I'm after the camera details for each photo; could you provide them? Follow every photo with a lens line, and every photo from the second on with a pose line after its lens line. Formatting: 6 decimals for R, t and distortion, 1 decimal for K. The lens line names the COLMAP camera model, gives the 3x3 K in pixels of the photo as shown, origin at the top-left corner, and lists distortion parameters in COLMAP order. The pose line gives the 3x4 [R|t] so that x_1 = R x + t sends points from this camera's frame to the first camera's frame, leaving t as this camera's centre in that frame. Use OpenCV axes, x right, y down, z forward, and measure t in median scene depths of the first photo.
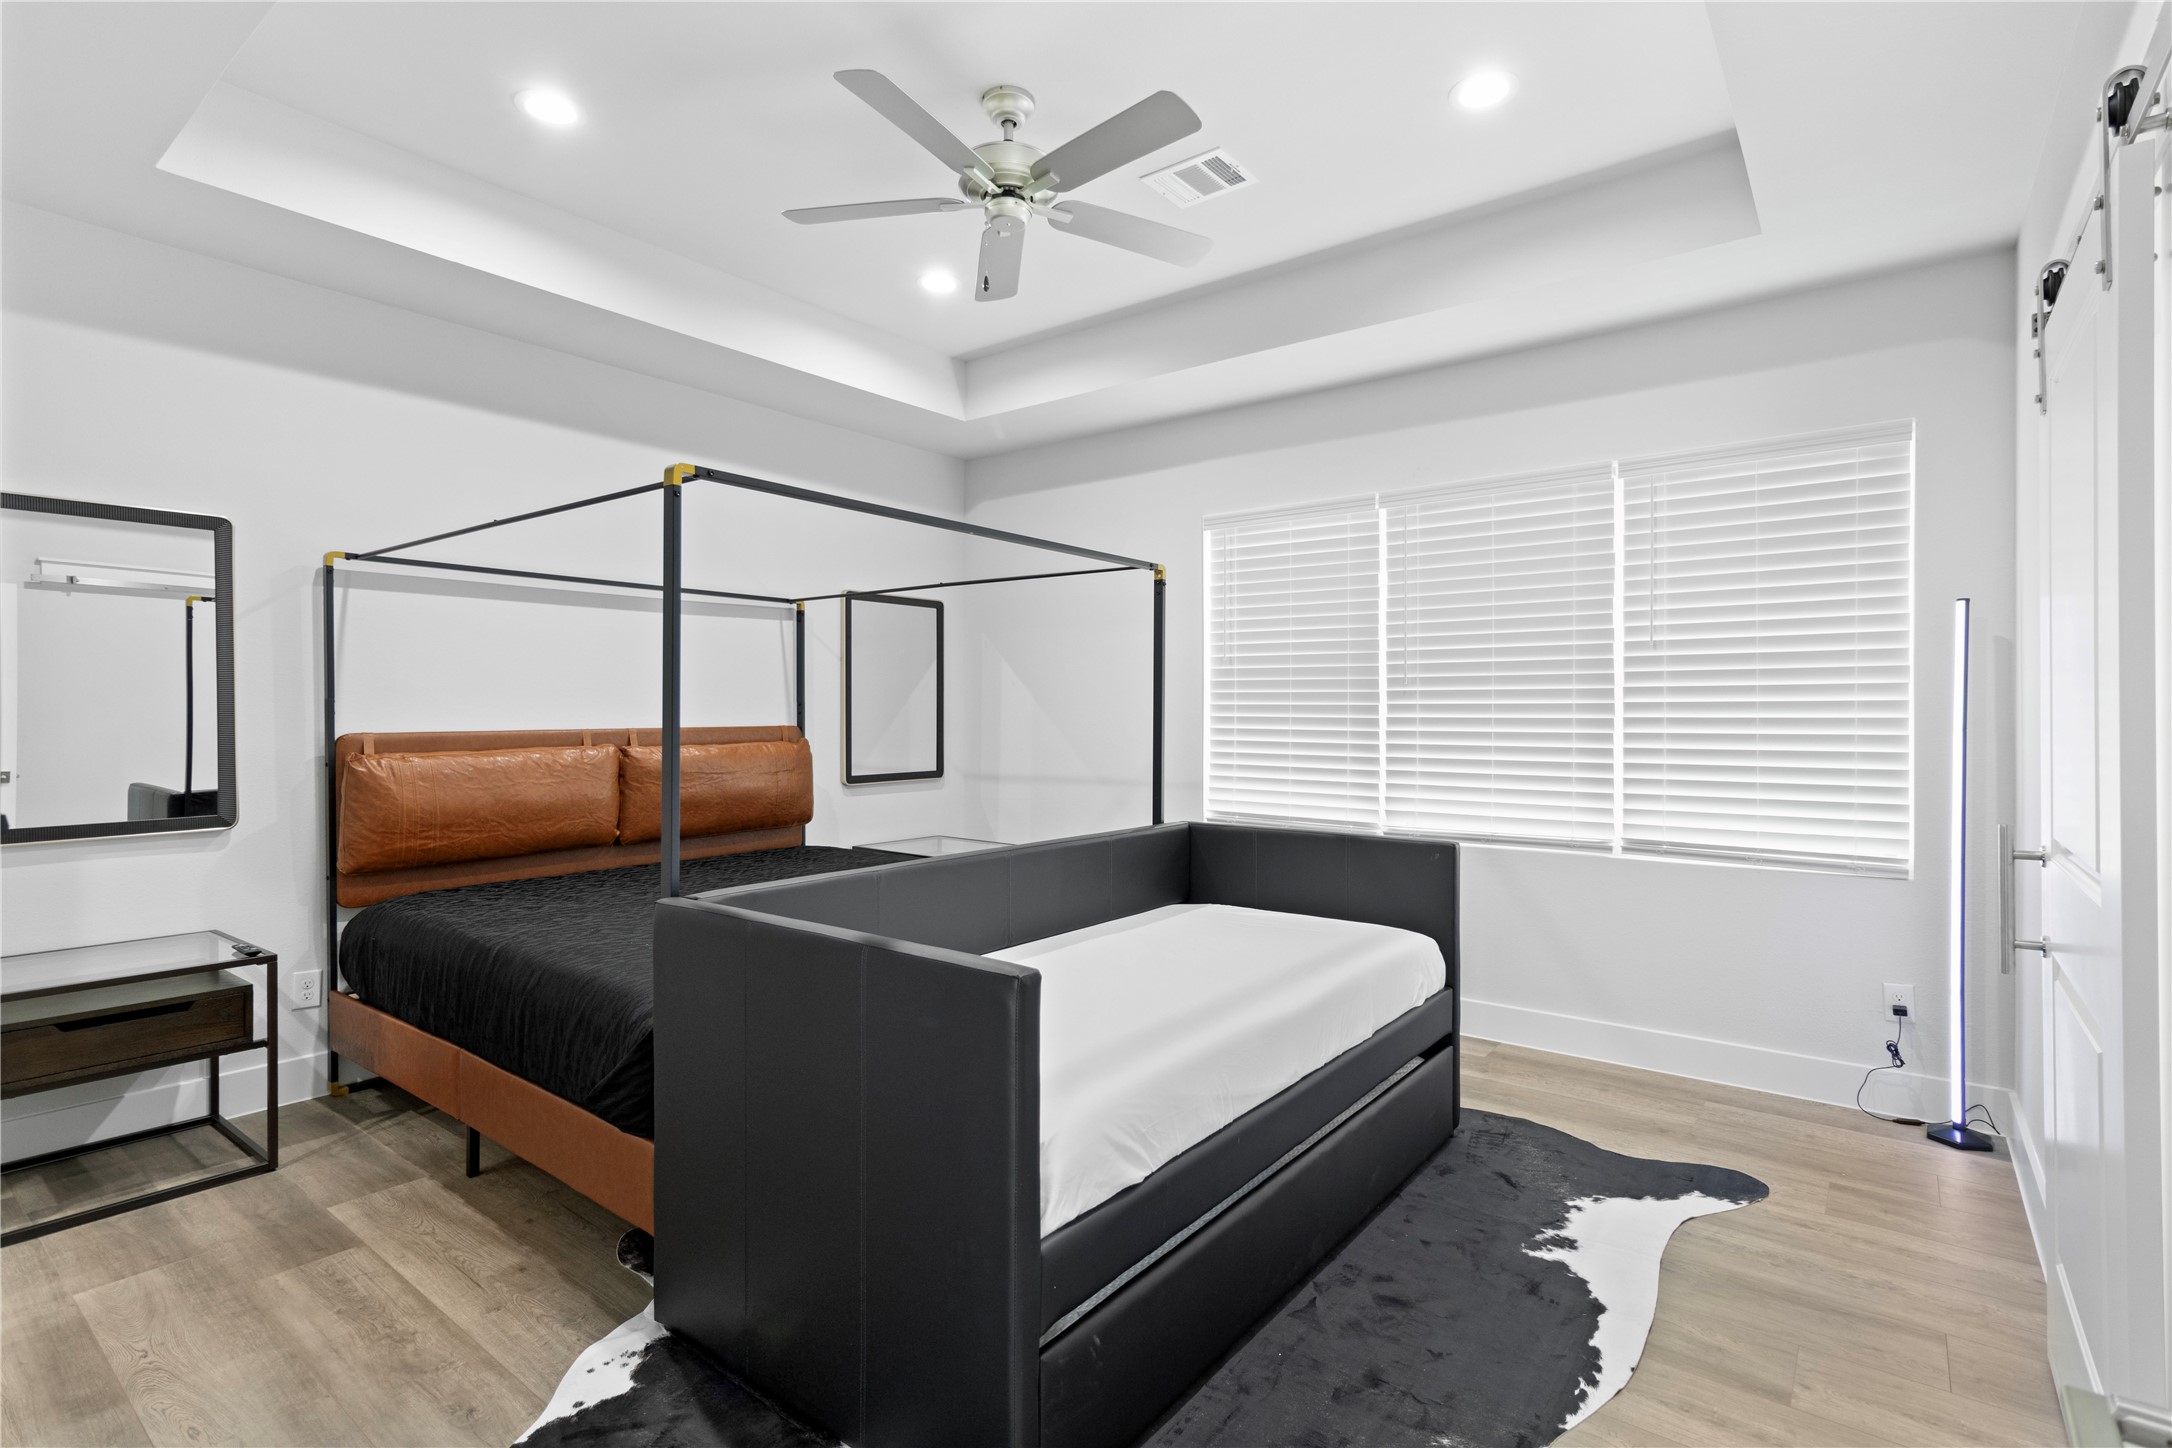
lens RADIAL K [[1021.0, 0, 1123.7], [0, 1021.0, 717.4], [0, 0, 1]] dist [0.003634, 0.001134]
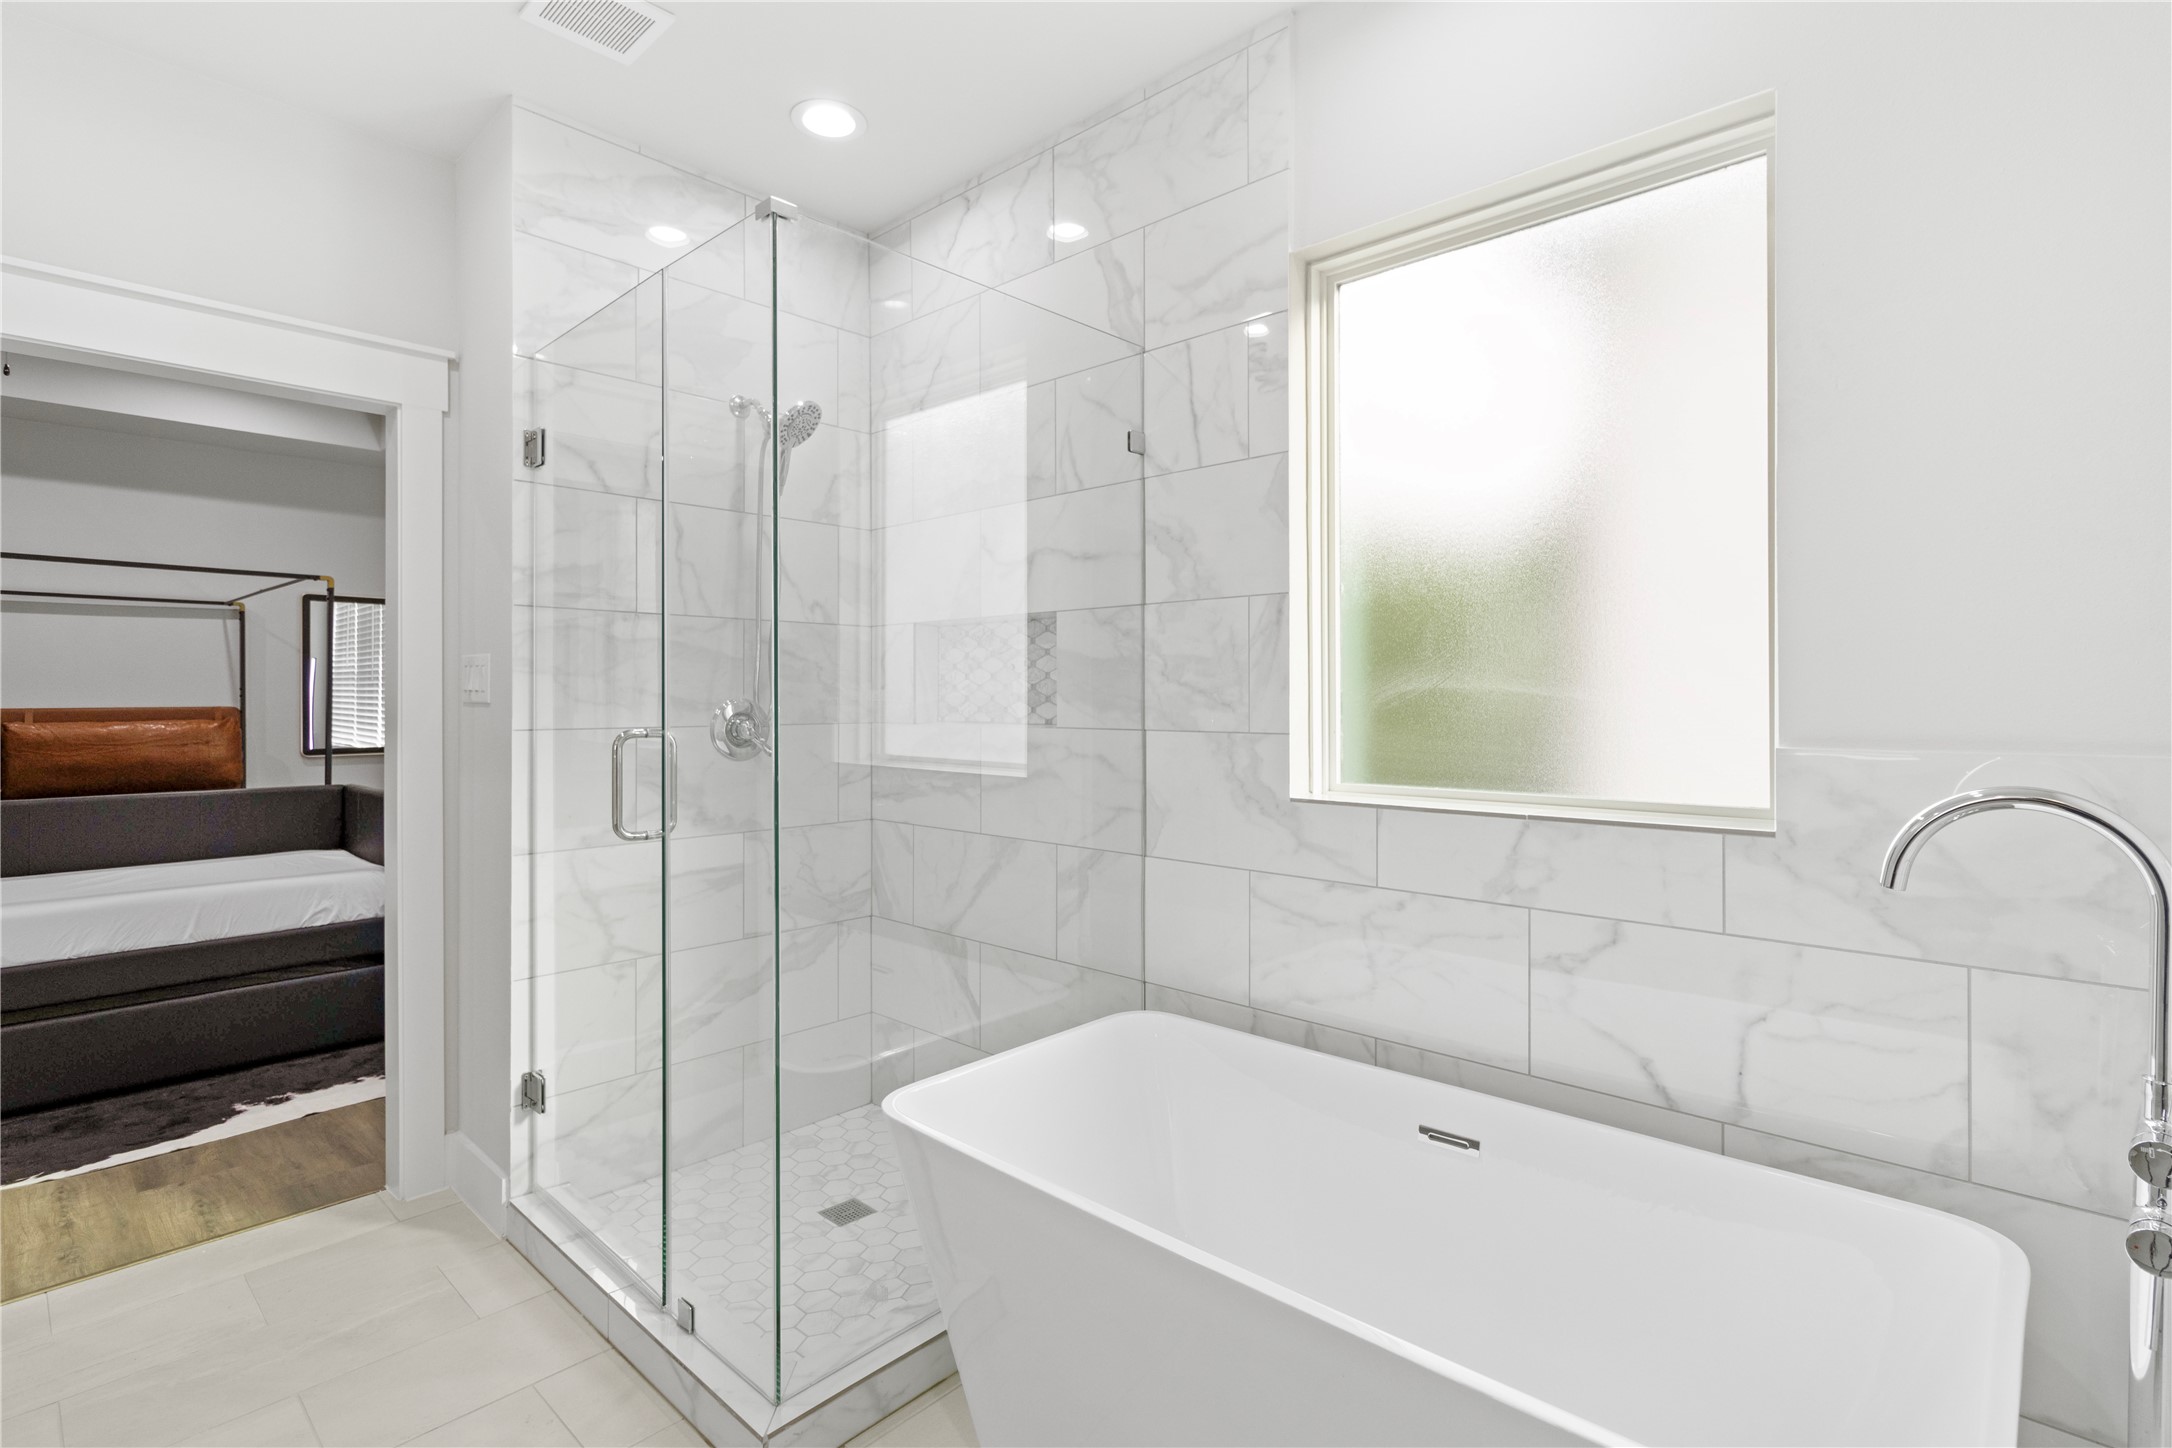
lens RADIAL K [[1021.0, 0, 1089.9], [0, 1021.0, 695.3], [0, 0, 1]] dist [0.003634, 0.001134]
pose [[0.994445, -0.001444, -0.105251, 1.060935], [0.001116, 0.999994, -0.003171, -0.000283], [0.105255, 0.003036, 0.994441, -0.130487]]
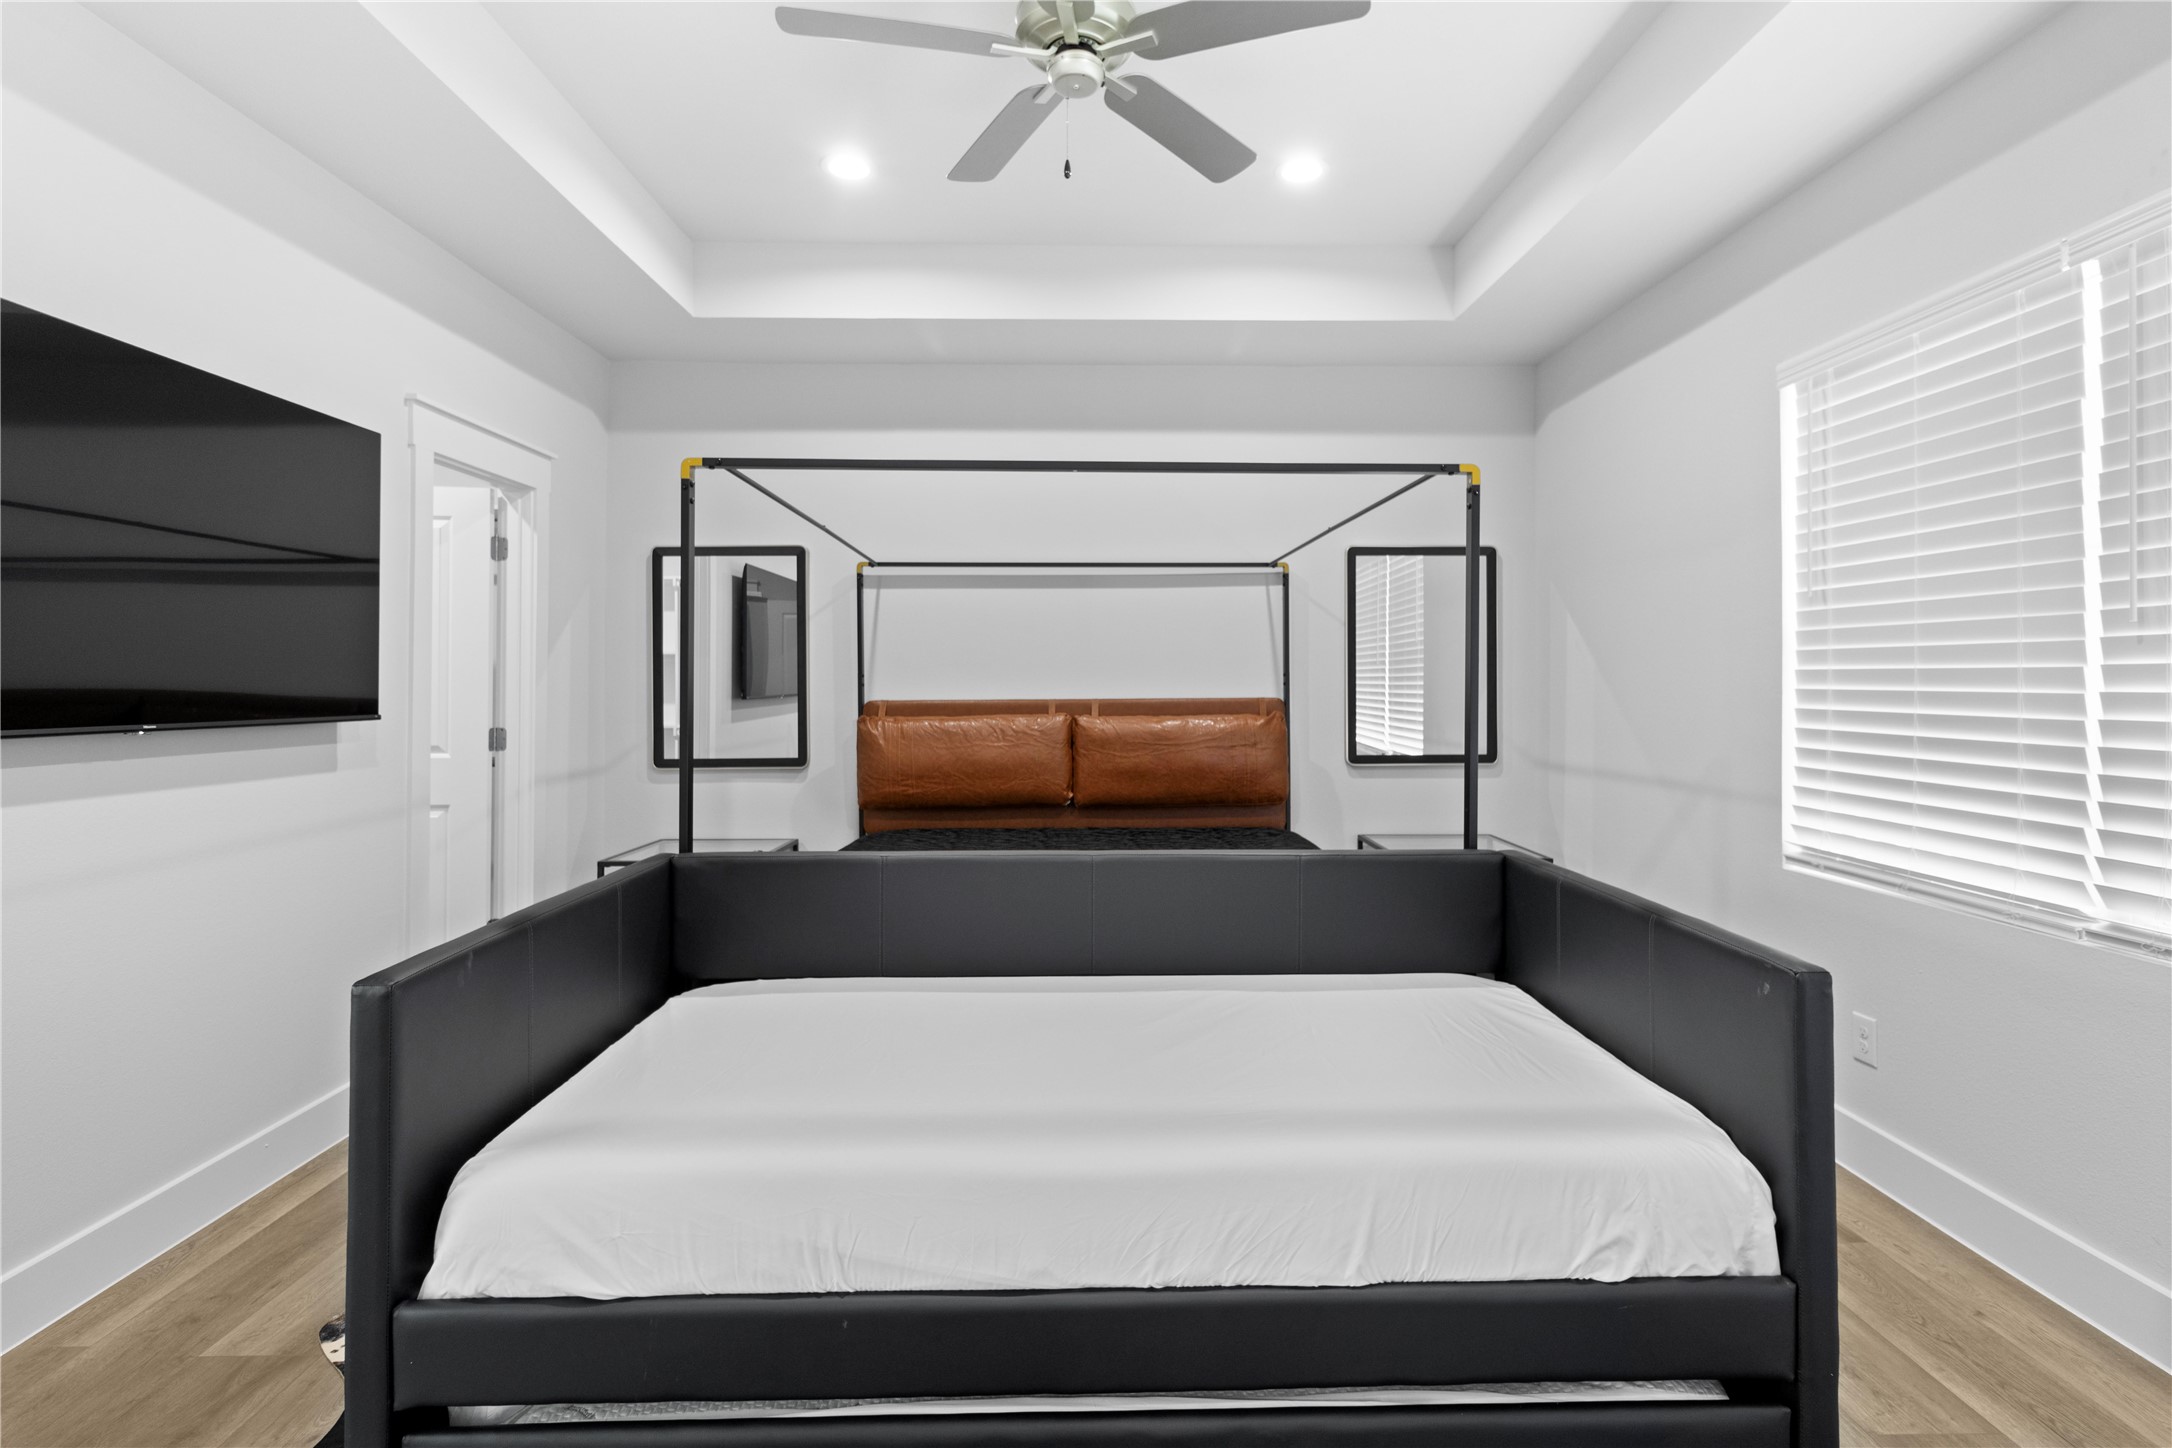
lens RADIAL K [[1021.0, 0, 1105.7], [0, 1021.0, 679.7], [0, 0, 1]] dist [0.003634, 0.001134]
pose [[0.621136, -0.003707, -0.783694, 0.405200], [-0.002154, 0.999977, -0.006437, -0.002607], [0.783700, 0.005686, 0.621114, 0.387409]]
